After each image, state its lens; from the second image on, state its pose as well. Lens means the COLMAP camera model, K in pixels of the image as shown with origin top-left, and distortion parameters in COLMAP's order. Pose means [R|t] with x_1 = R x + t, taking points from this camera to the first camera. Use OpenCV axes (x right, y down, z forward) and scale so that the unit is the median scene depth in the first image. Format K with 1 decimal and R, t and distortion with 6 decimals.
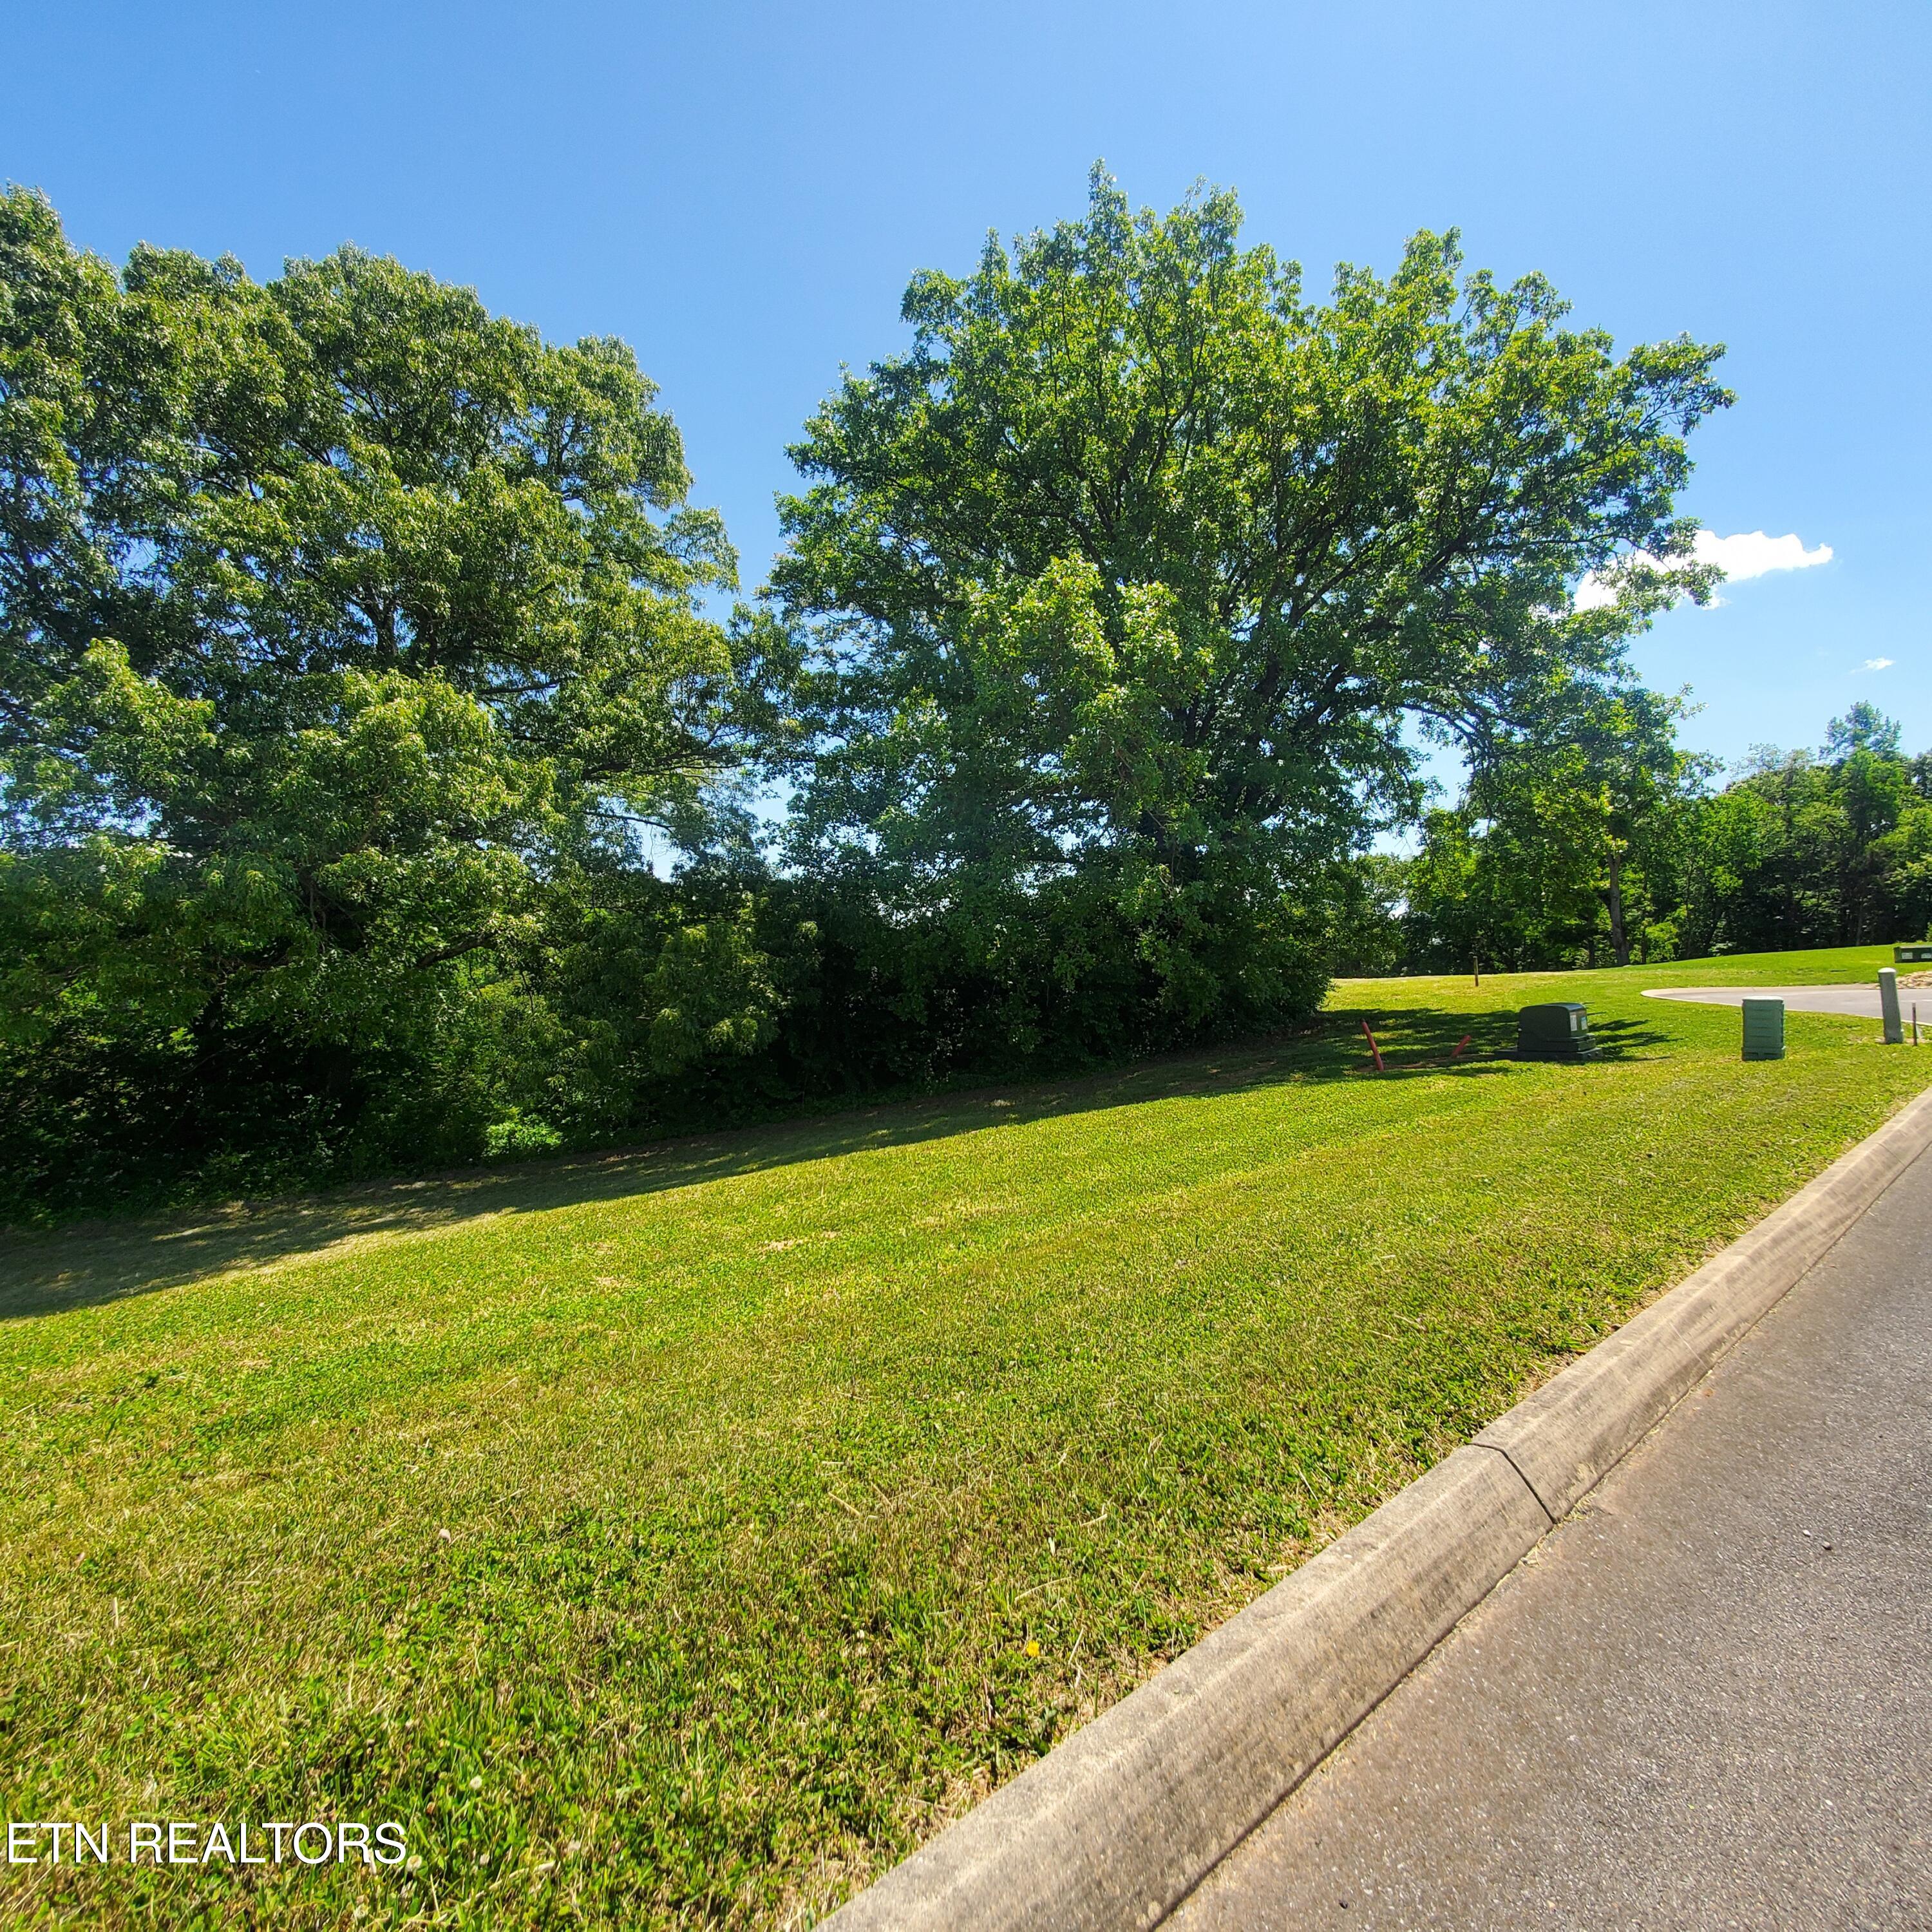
lens RADIAL K [[1009.1, 0, 952.6], [0, 1009.1, 961.1], [0, 0, 1]] dist [0.008982, -0.005230]
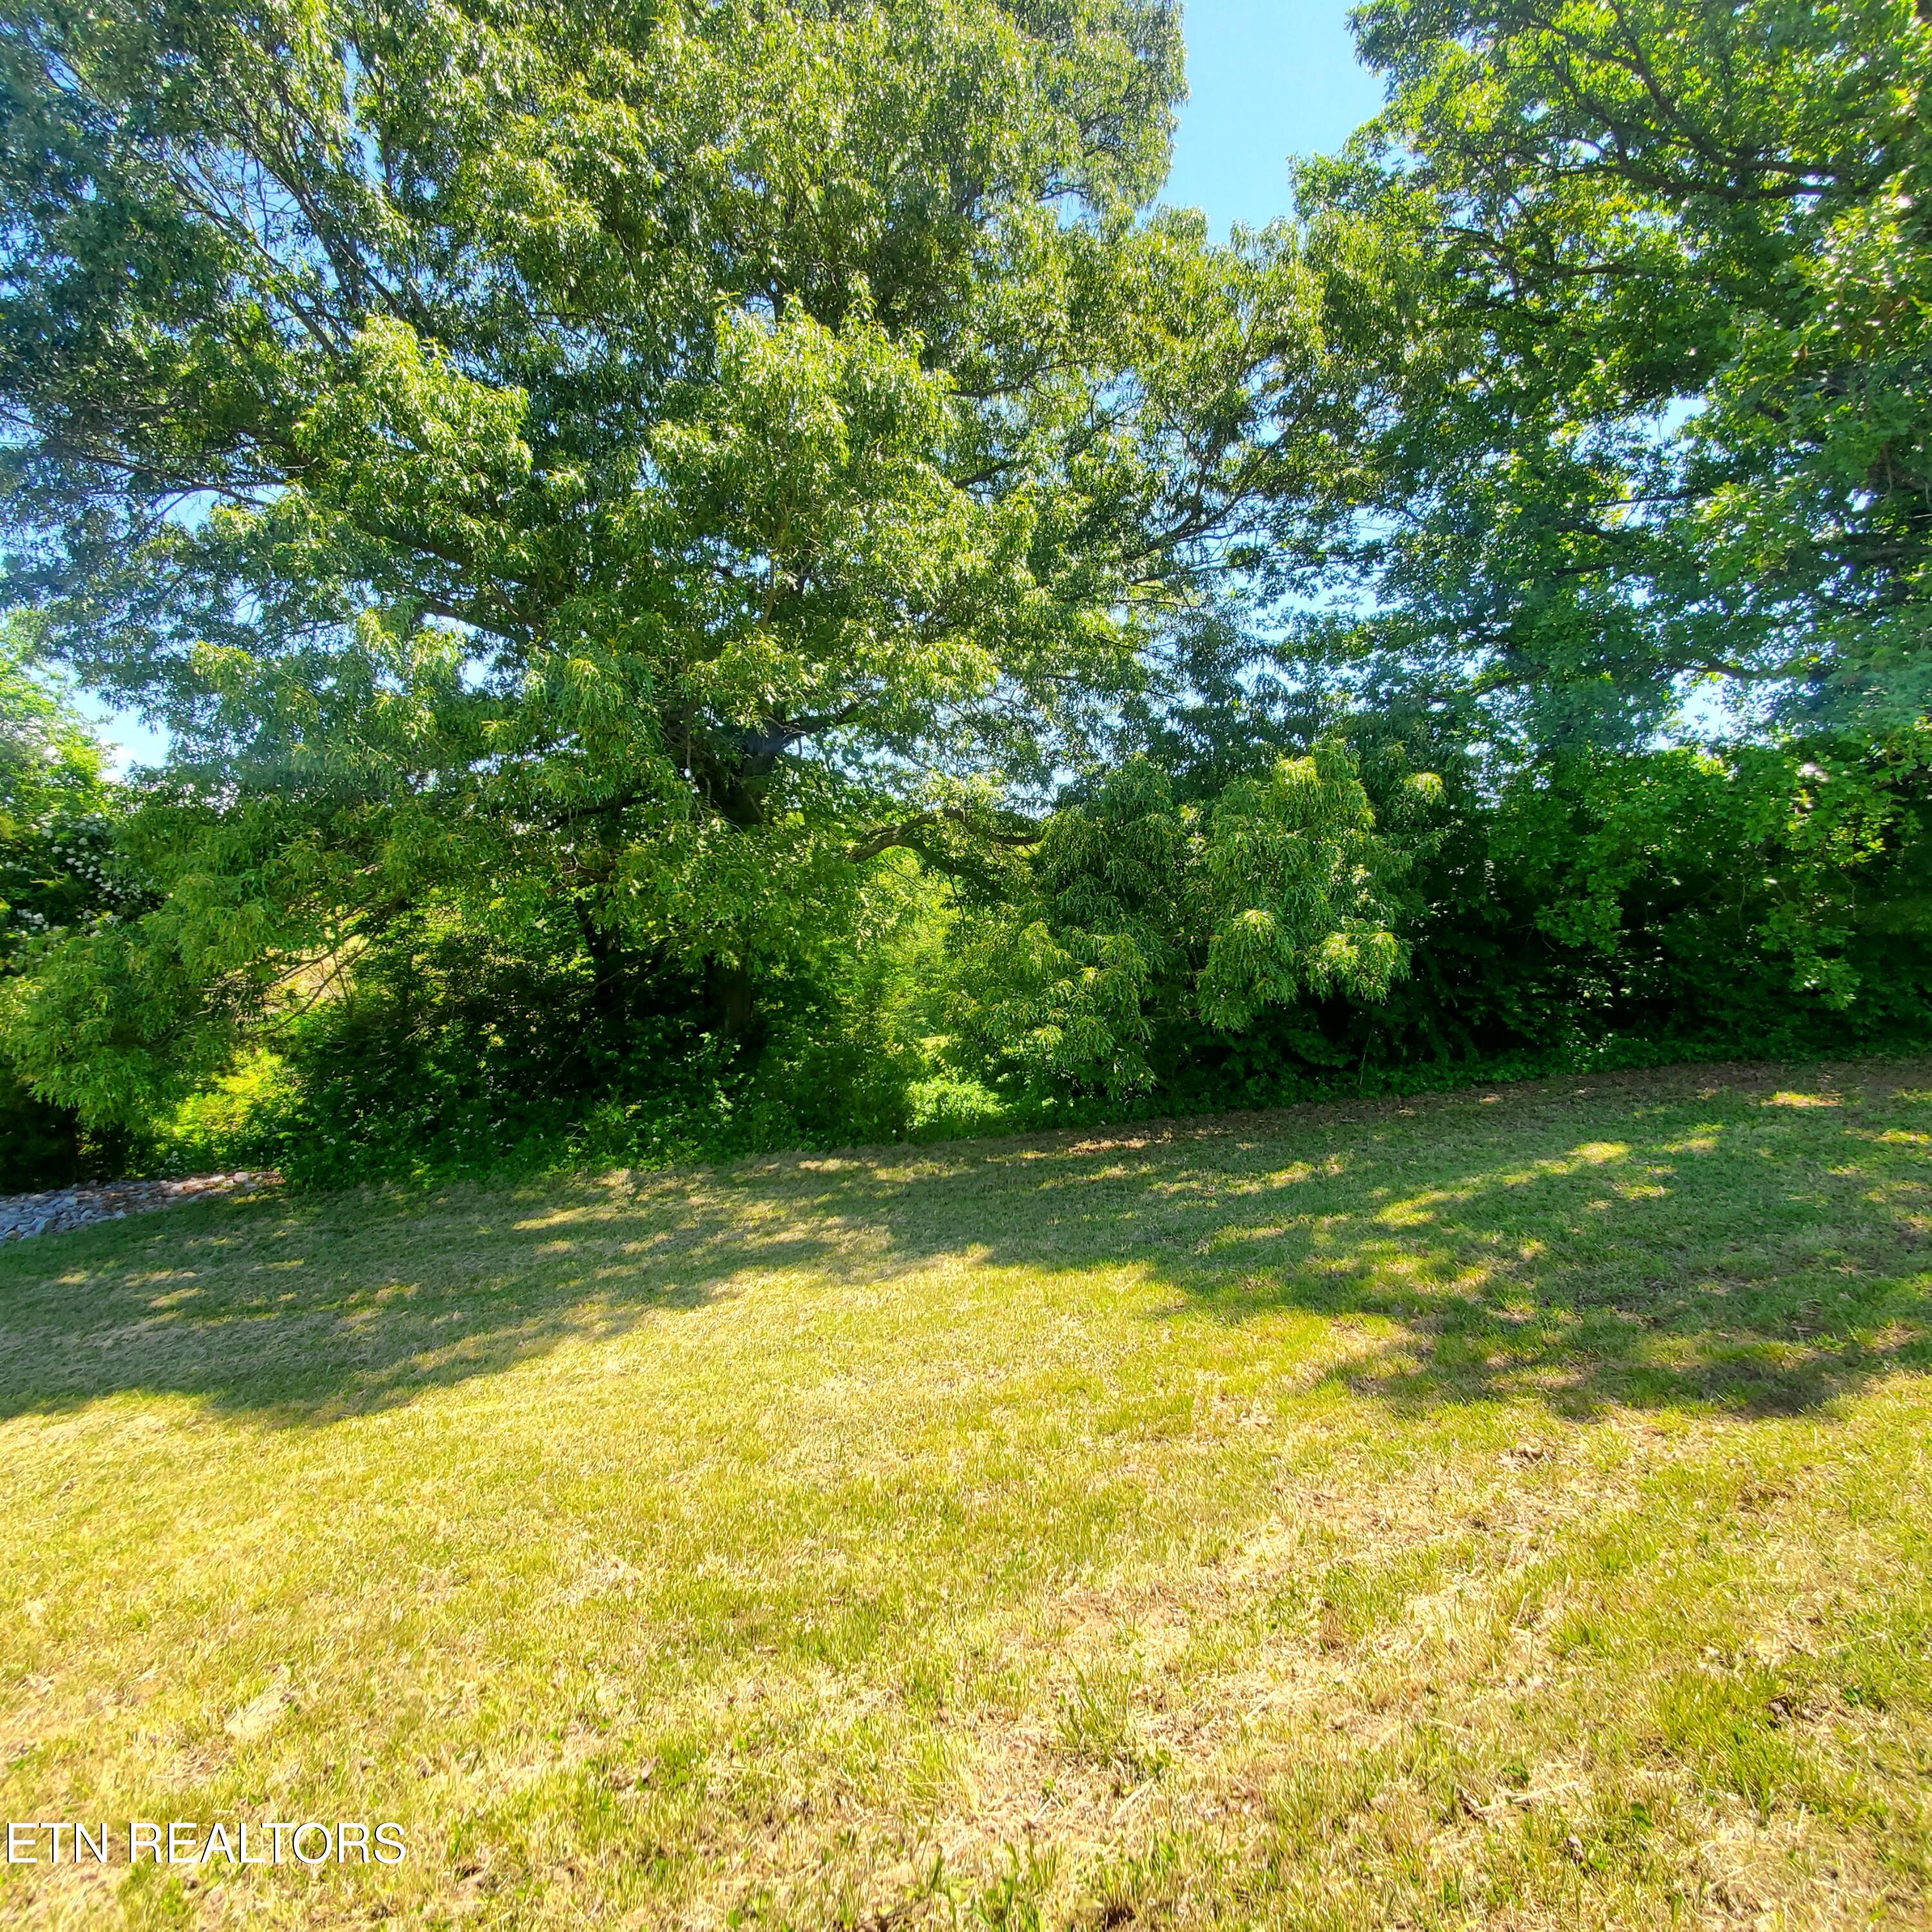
lens RADIAL K [[1009.1, 0, 955.0], [0, 1009.1, 964.2], [0, 0, 1]] dist [0.008982, -0.005230]
pose [[0.942164, 0.014662, -0.334831, -0.183345], [0.006631, 0.998032, 0.062359, 0.029433], [0.335086, -0.060973, 0.940212, 0.321070]]
